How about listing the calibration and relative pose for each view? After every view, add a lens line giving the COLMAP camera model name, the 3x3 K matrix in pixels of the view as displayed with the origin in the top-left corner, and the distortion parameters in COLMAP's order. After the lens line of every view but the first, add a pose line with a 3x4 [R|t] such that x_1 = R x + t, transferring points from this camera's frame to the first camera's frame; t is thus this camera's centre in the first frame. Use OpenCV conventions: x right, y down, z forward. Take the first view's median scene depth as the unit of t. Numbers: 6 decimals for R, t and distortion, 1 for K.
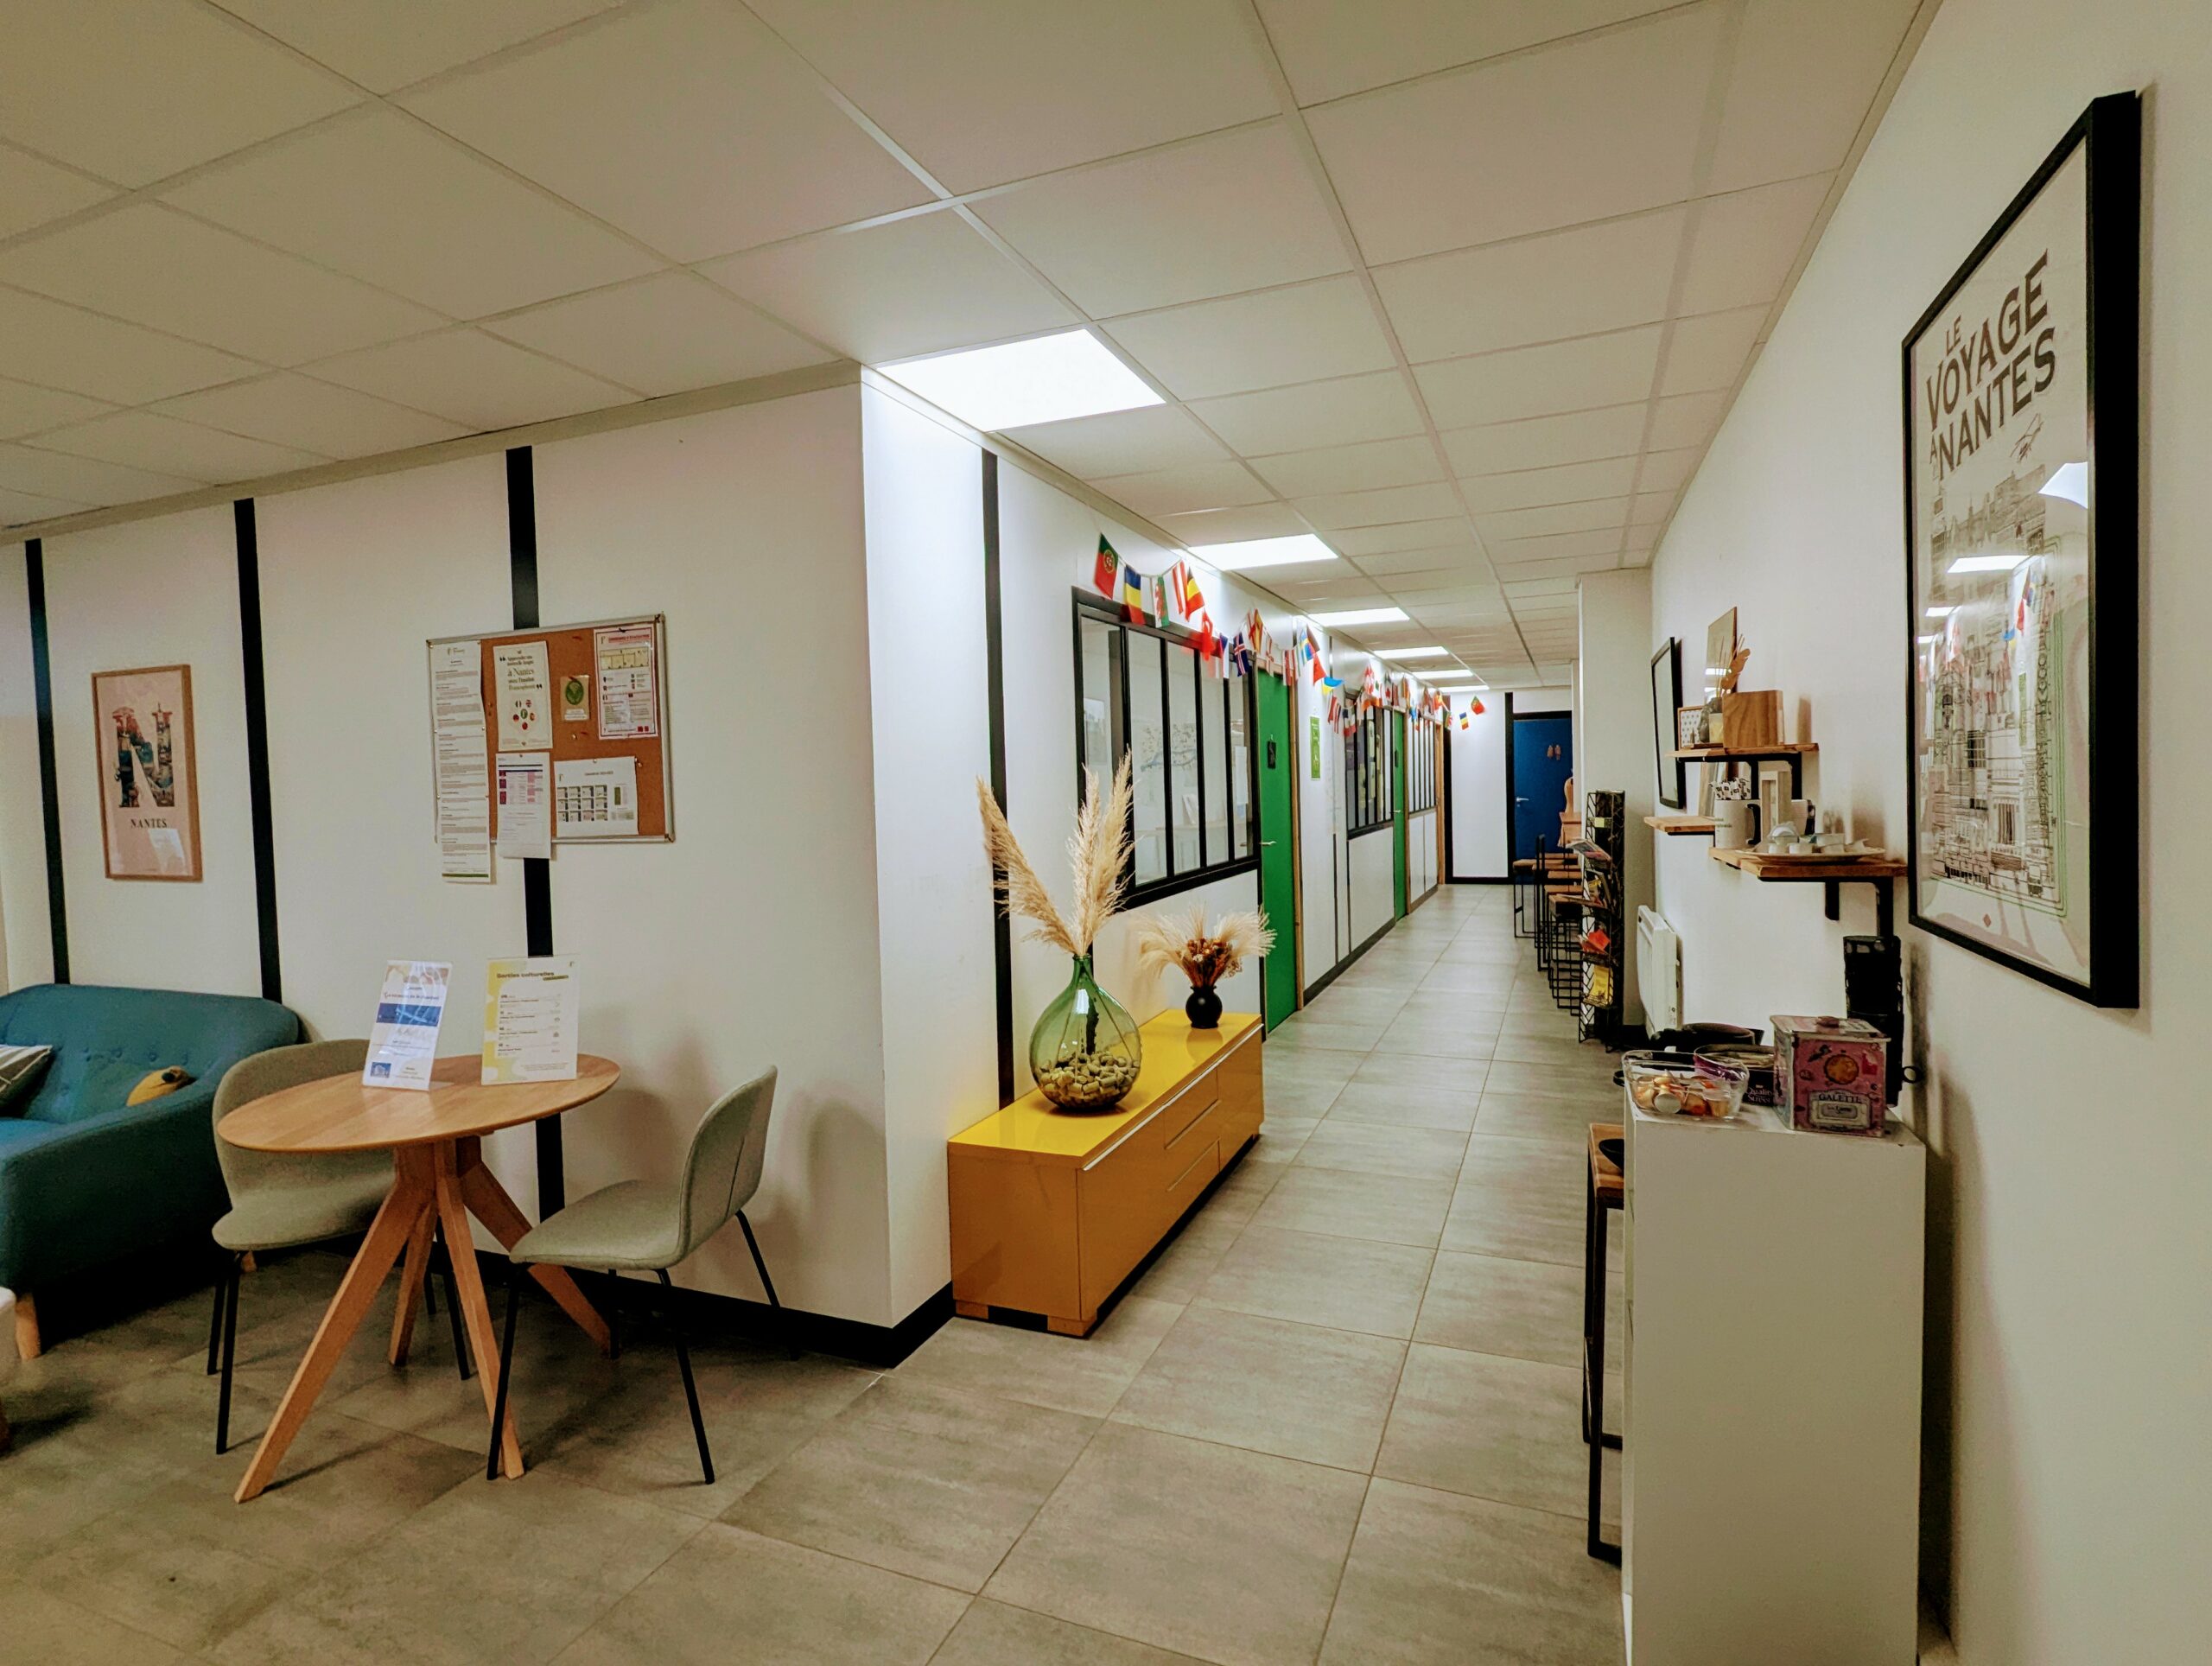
lens RADIAL K [[1124.1, 0, 1106.0], [0, 1124.1, 833.0], [0, 0, 1]] dist [-0.005738, -0.001110]
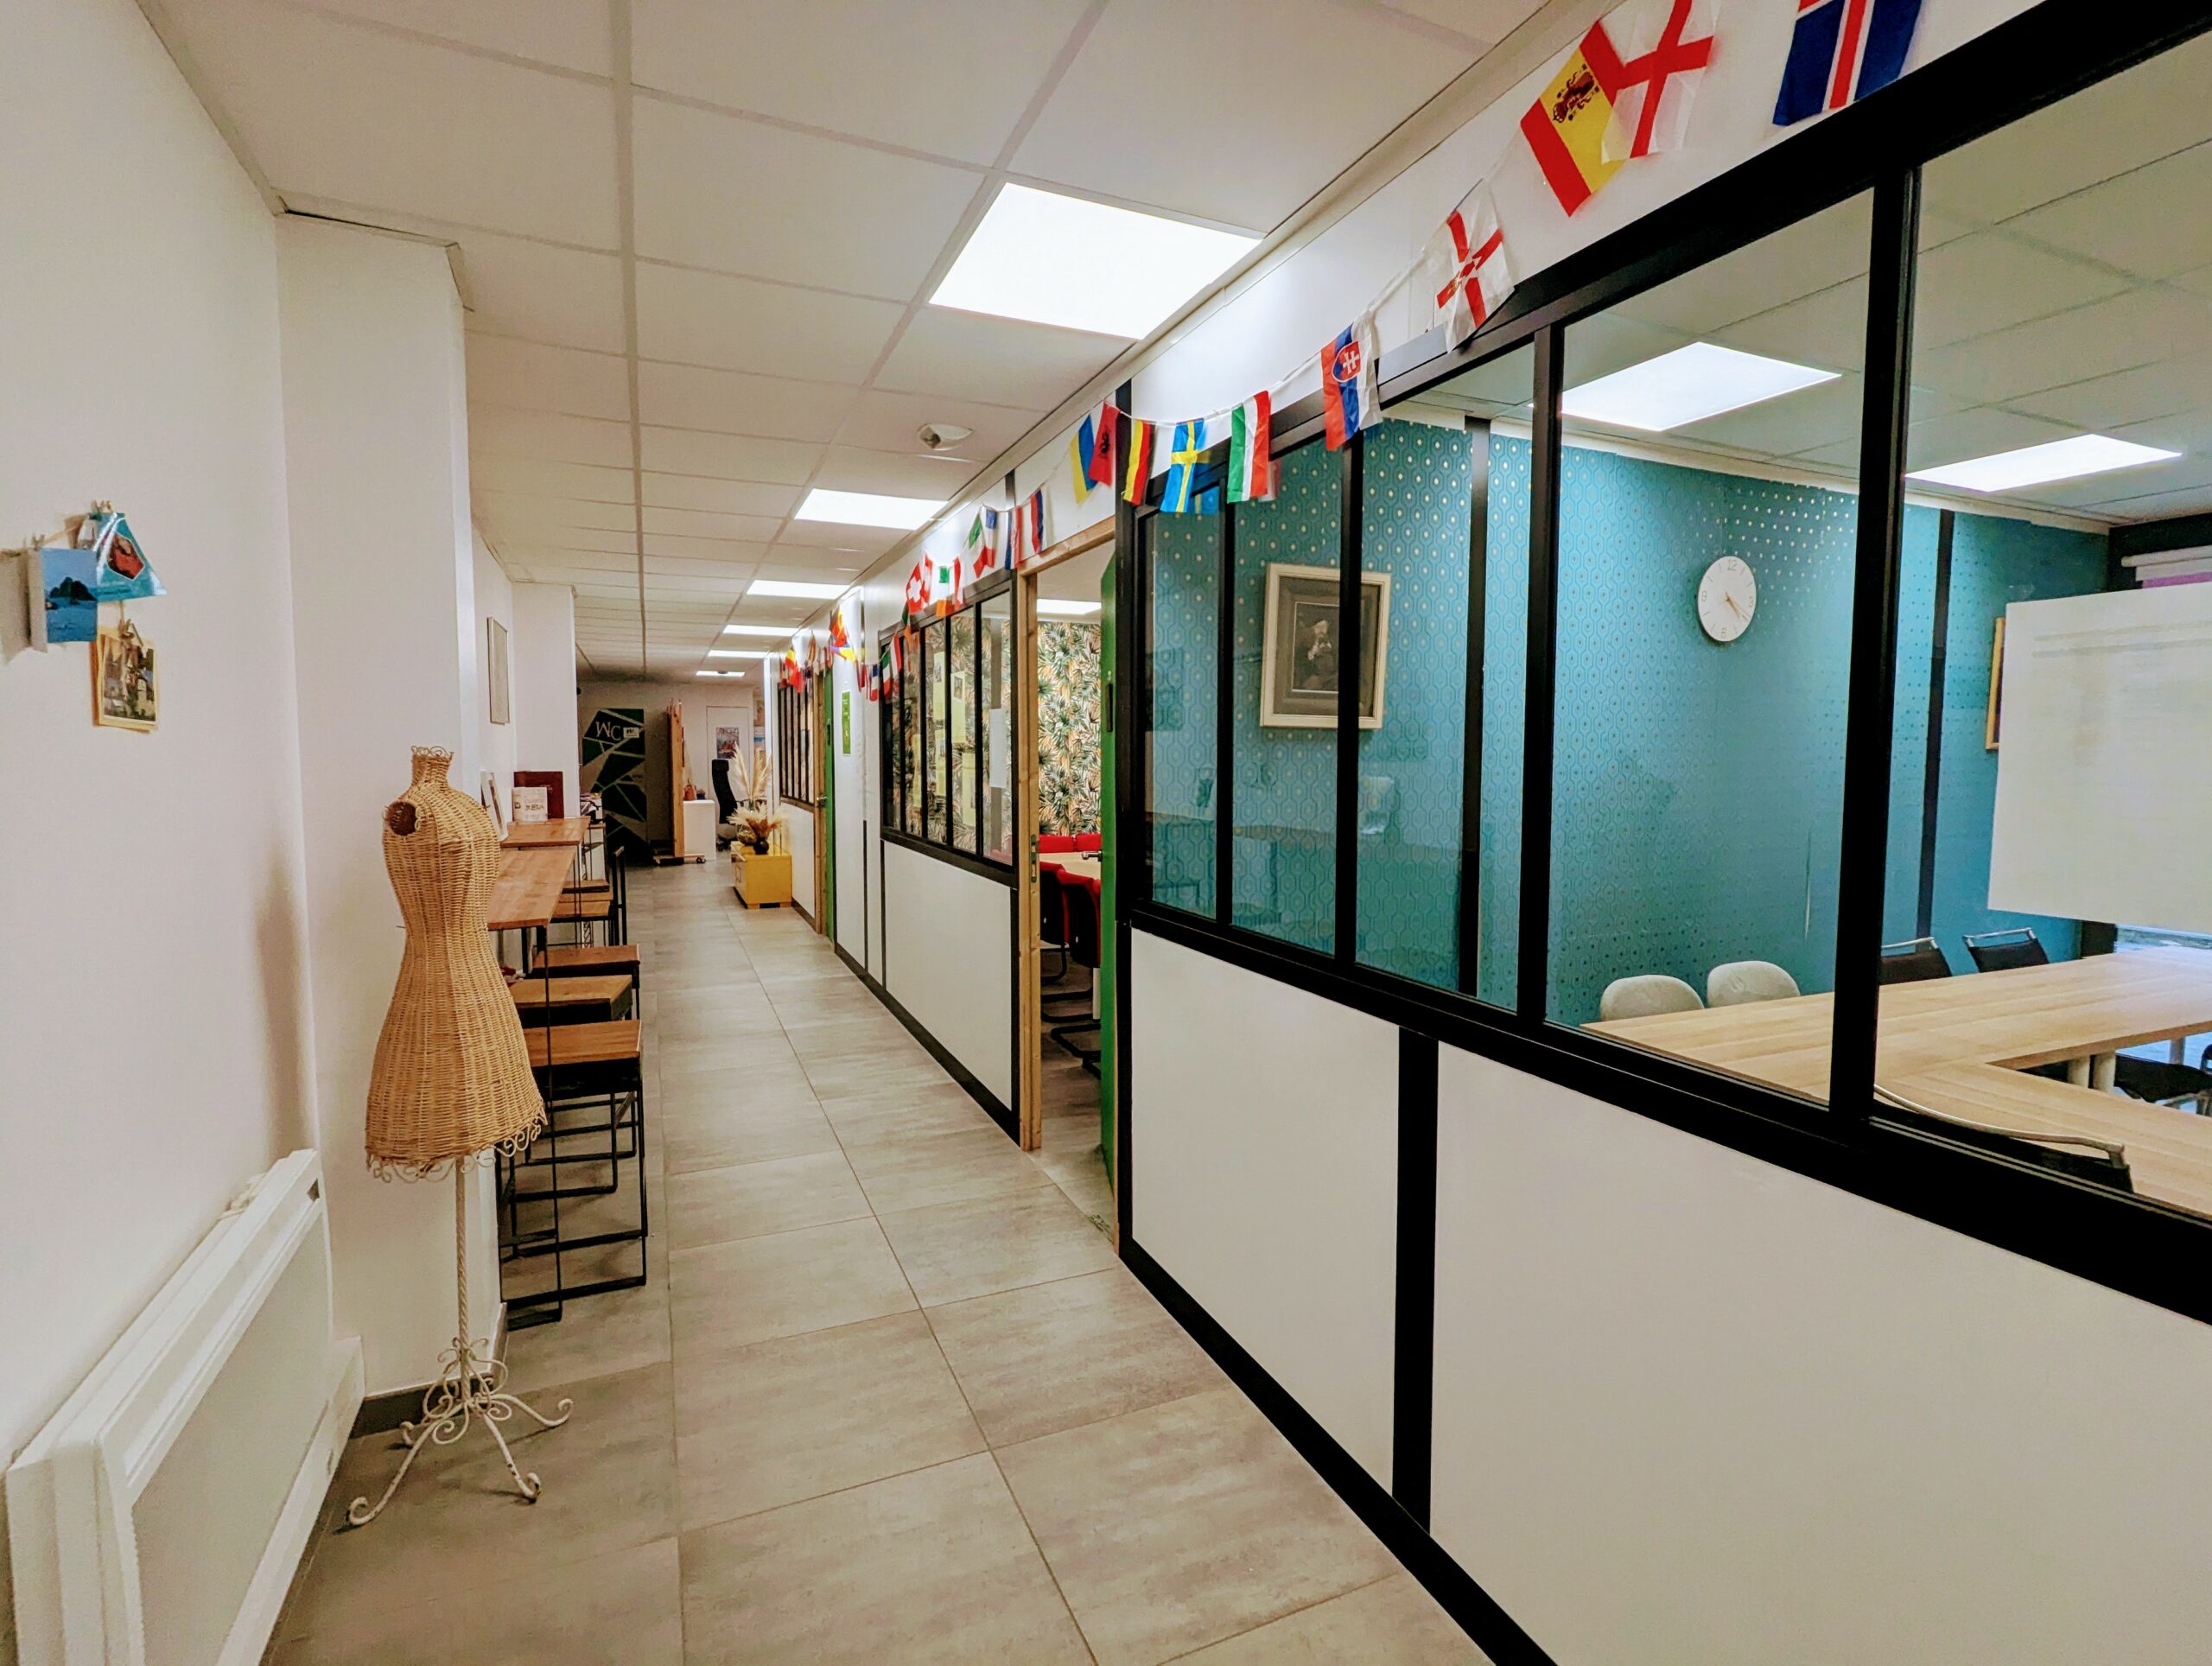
lens RADIAL K [[1124.1, 0, 1106.0], [0, 1124.1, 833.0], [0, 0, 1]] dist [-0.005738, -0.001110]
pose [[-0.698343, 0.080781, -0.711190, 0.604017], [-0.011804, 0.992176, 0.124288, -0.085893], [0.715666, 0.095190, -0.691925, 1.514048]]
